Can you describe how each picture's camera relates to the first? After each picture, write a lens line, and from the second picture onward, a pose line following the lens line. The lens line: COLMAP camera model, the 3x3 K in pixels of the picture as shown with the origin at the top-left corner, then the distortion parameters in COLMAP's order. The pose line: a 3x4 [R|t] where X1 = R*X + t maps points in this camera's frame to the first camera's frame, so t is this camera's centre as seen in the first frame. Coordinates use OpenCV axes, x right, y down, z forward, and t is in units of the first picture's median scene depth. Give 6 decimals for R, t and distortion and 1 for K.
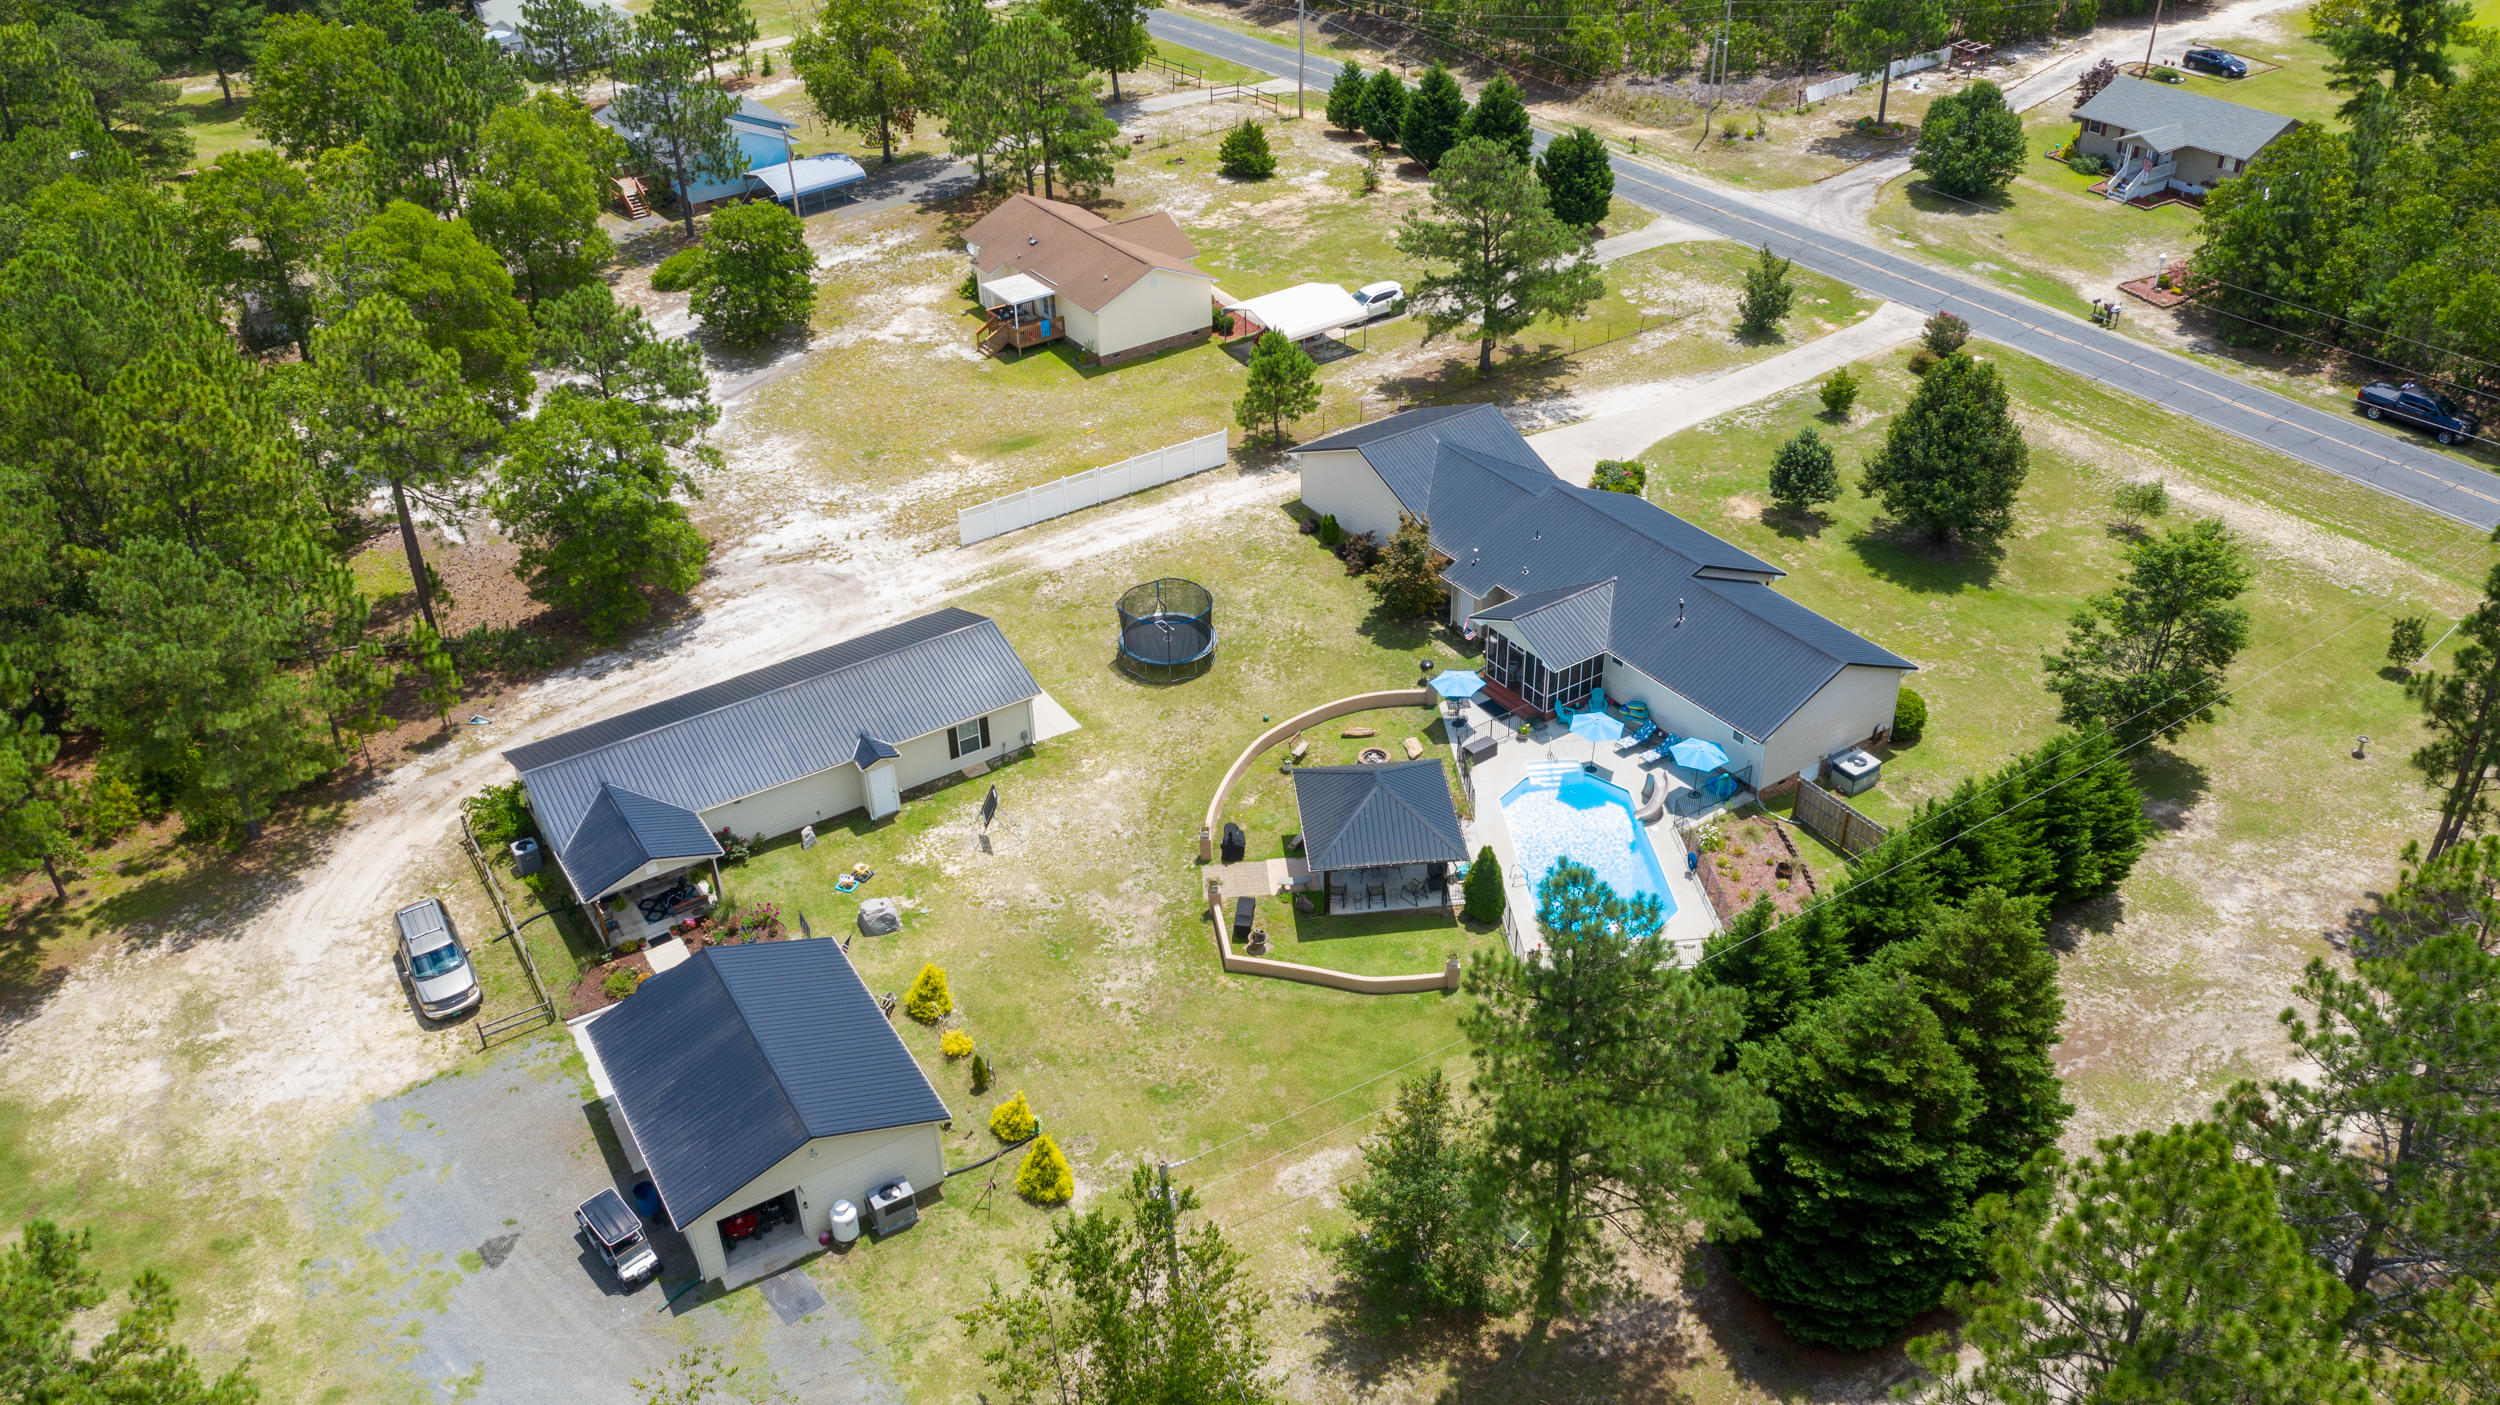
lens RADIAL K [[1966.8, 0, 1250.0], [0, 1966.8, 702.5], [0, 0, 1]] dist [-0.001466, -0.002988]
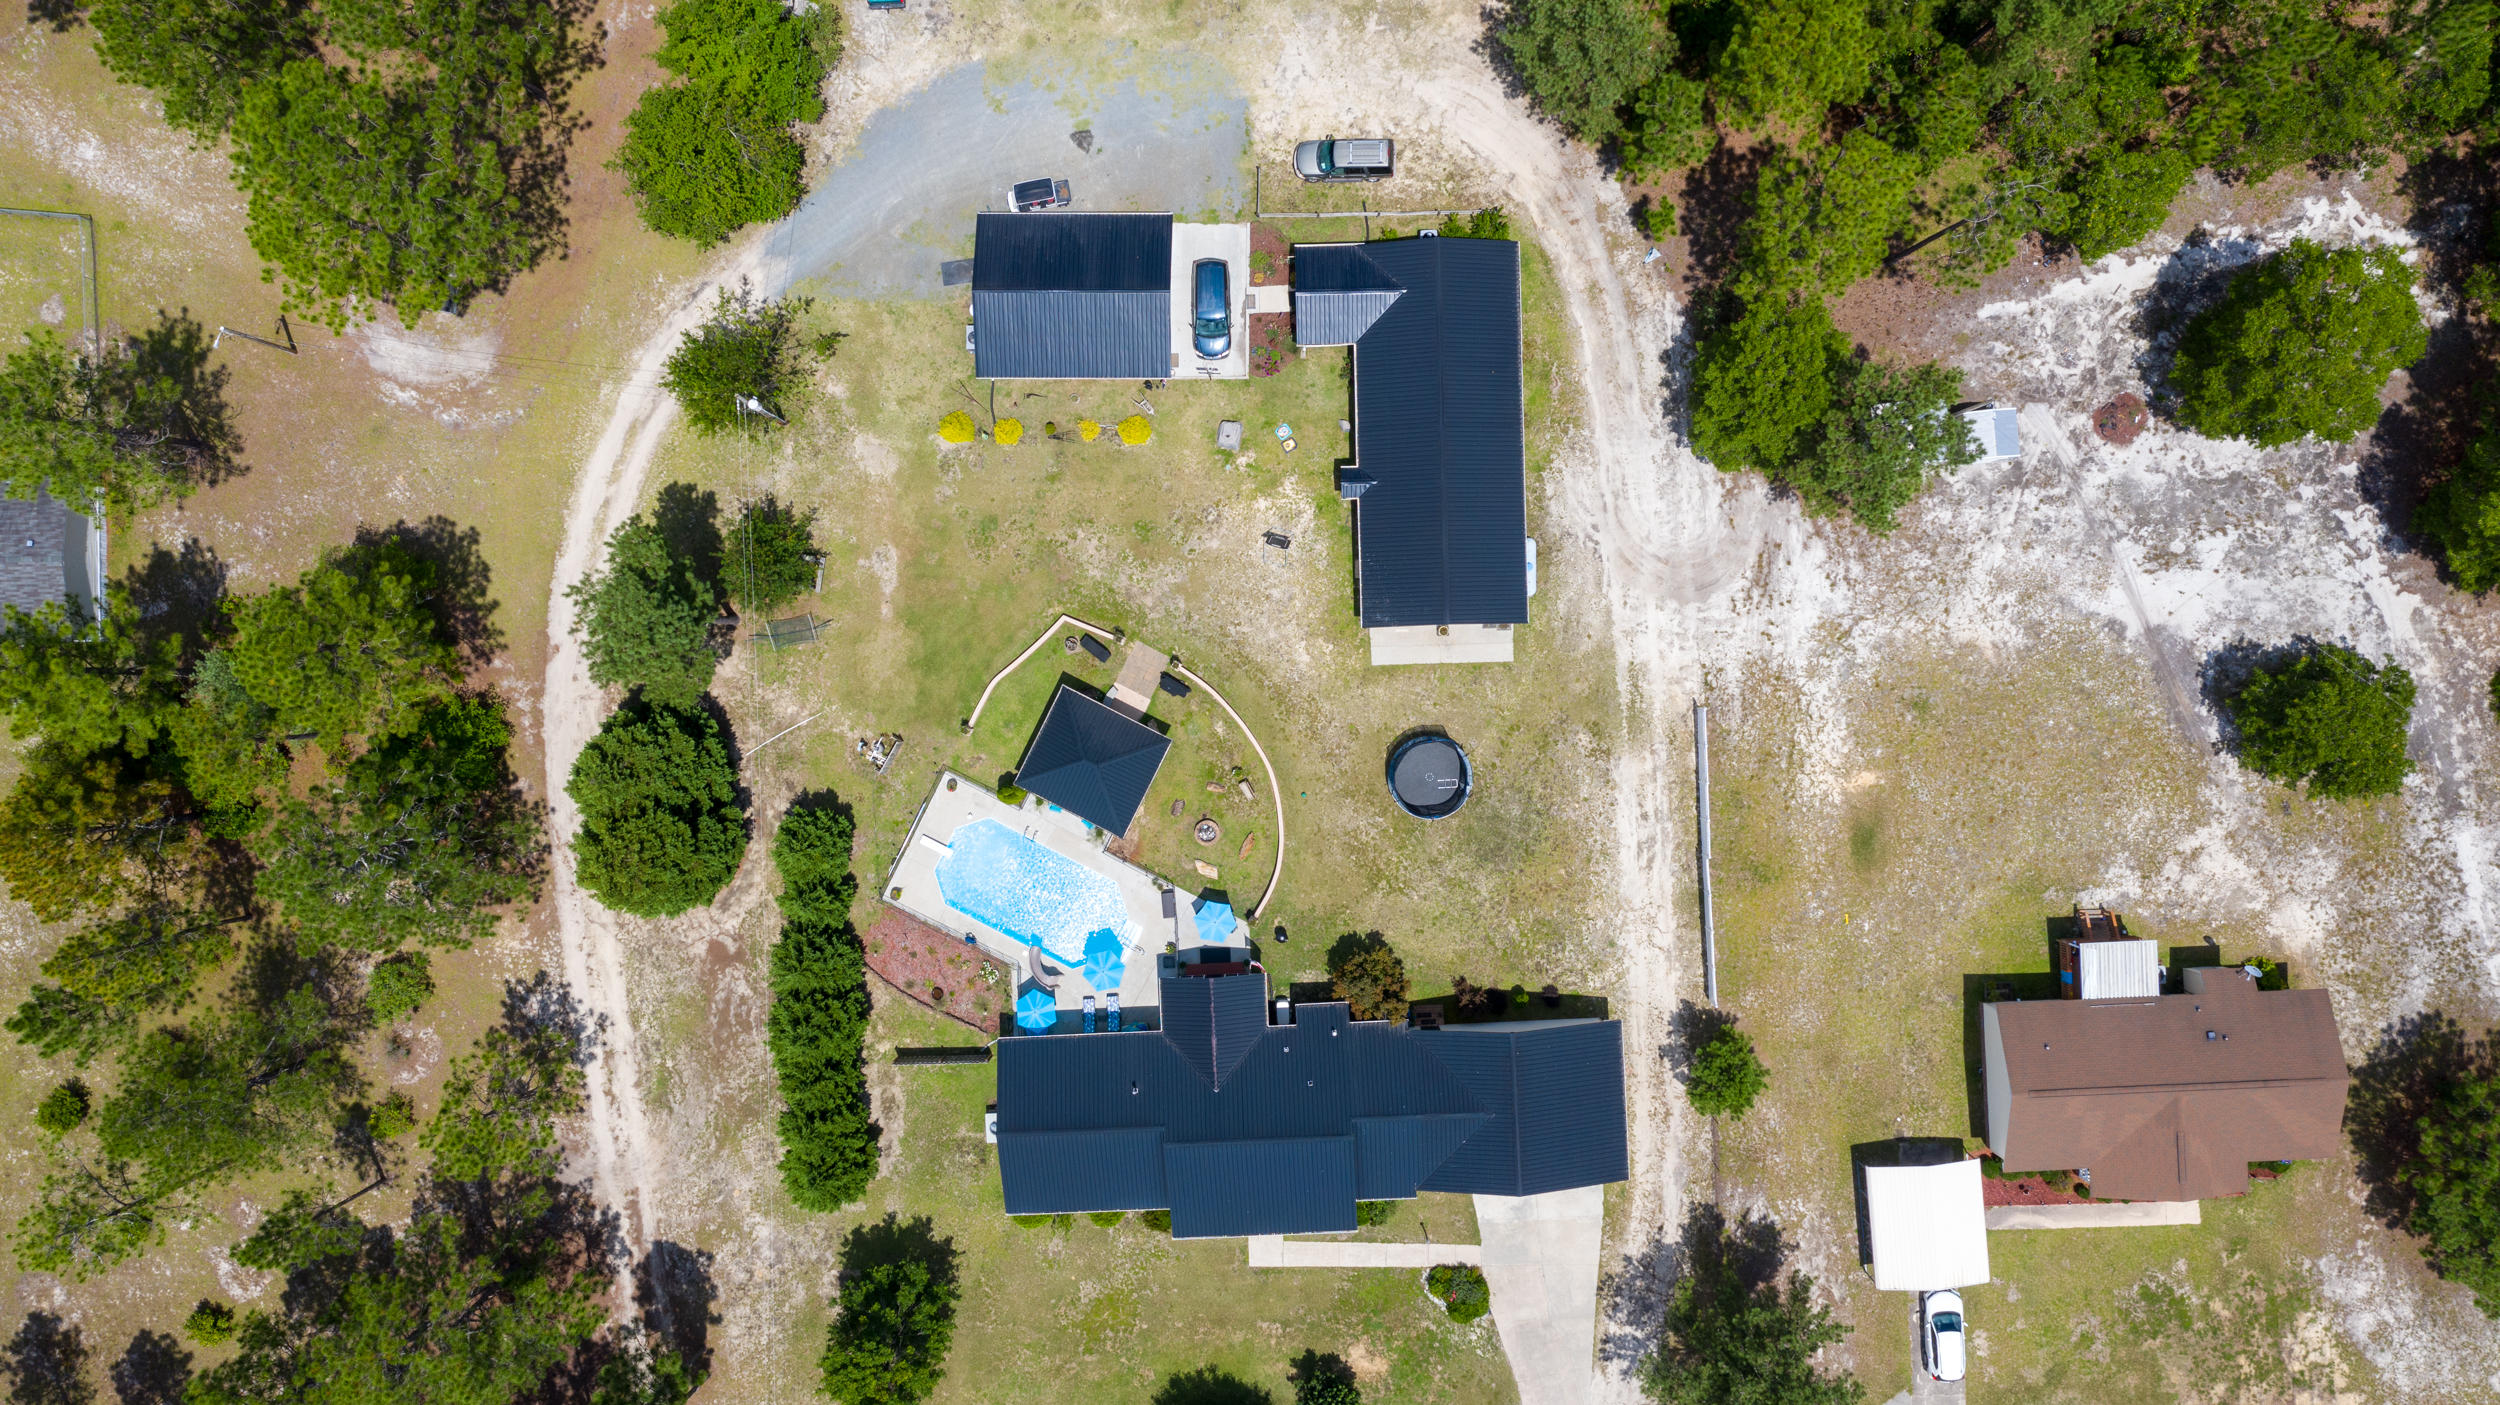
lens RADIAL K [[1966.8, 0, 1250.0], [0, 1966.8, 702.5], [0, 0, 1]] dist [-0.001466, -0.002988]
pose [[-0.518739, 0.853586, 0.047969, -0.087631], [-0.426947, -0.307257, 0.850476, -1.067714], [0.740693, 0.420695, 0.523823, 0.304779]]
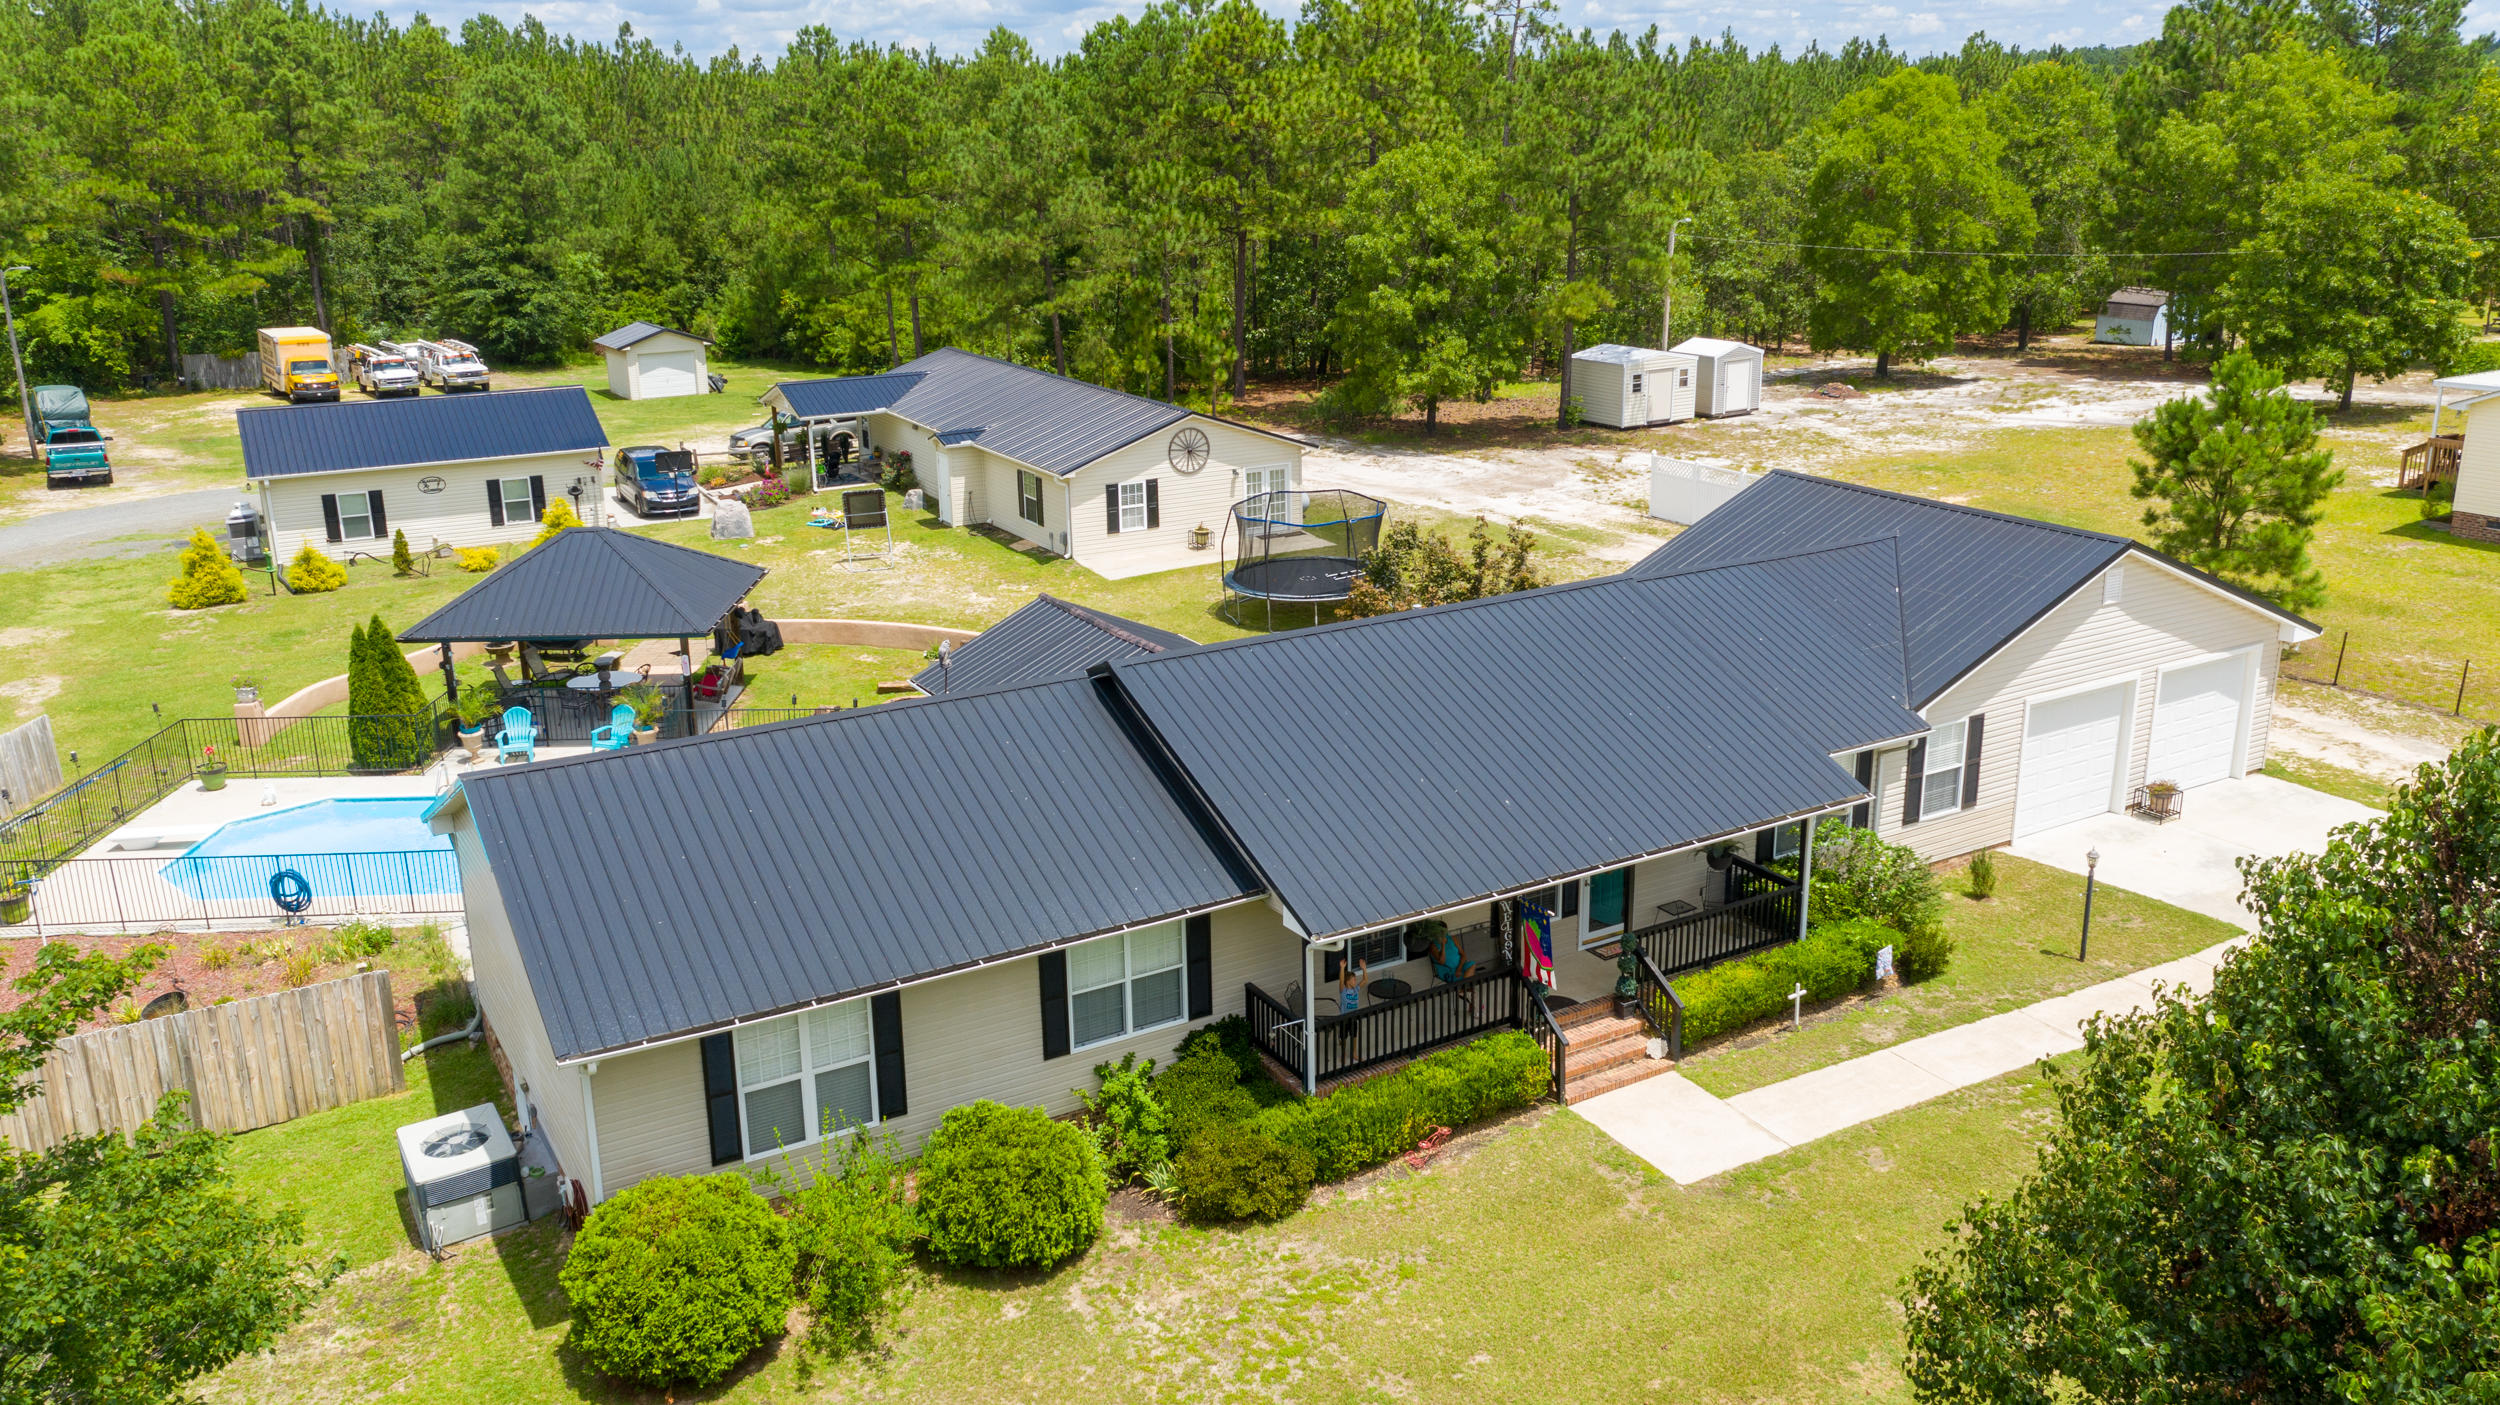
lens RADIAL K [[1948.4, 0, 1250.0], [0, 1948.4, 702.5], [0, 0, 1]] dist [0.033419, 0.006488]
pose [[-0.059357, 0.318343, -0.946116, 0.565969], [-0.527406, 0.794703, 0.300484, -0.182141], [0.847538, 0.516823, 0.120725, 1.017885]]
